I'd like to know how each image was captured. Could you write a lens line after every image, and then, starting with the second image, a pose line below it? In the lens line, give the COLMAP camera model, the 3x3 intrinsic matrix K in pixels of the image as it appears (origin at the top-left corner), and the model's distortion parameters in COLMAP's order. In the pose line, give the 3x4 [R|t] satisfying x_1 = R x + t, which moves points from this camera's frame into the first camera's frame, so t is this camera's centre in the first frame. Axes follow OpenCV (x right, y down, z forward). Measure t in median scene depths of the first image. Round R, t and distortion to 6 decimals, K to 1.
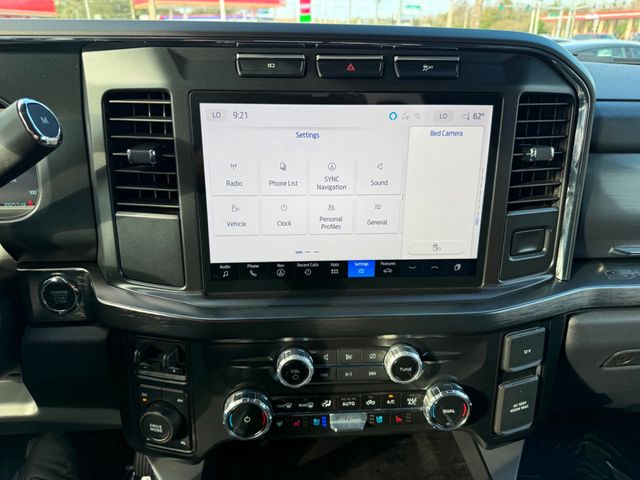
lens RADIAL K [[470.8, 0, 318.7], [0, 470.8, 238.8], [0, 0, 1]] dist [0.043580, -0.033334]
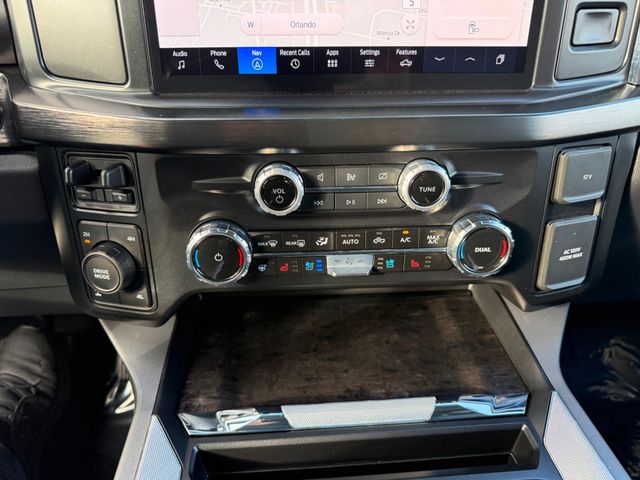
lens RADIAL K [[470.8, 0, 319.4], [0, 470.8, 236.7], [0, 0, 1]] dist [0.043580, -0.033334]
pose [[0.999879, -0.006684, -0.014036, 0.023036], [0.008140, 0.994292, 0.106379, 0.257298], [0.013245, -0.106480, 0.994227, 0.241575]]
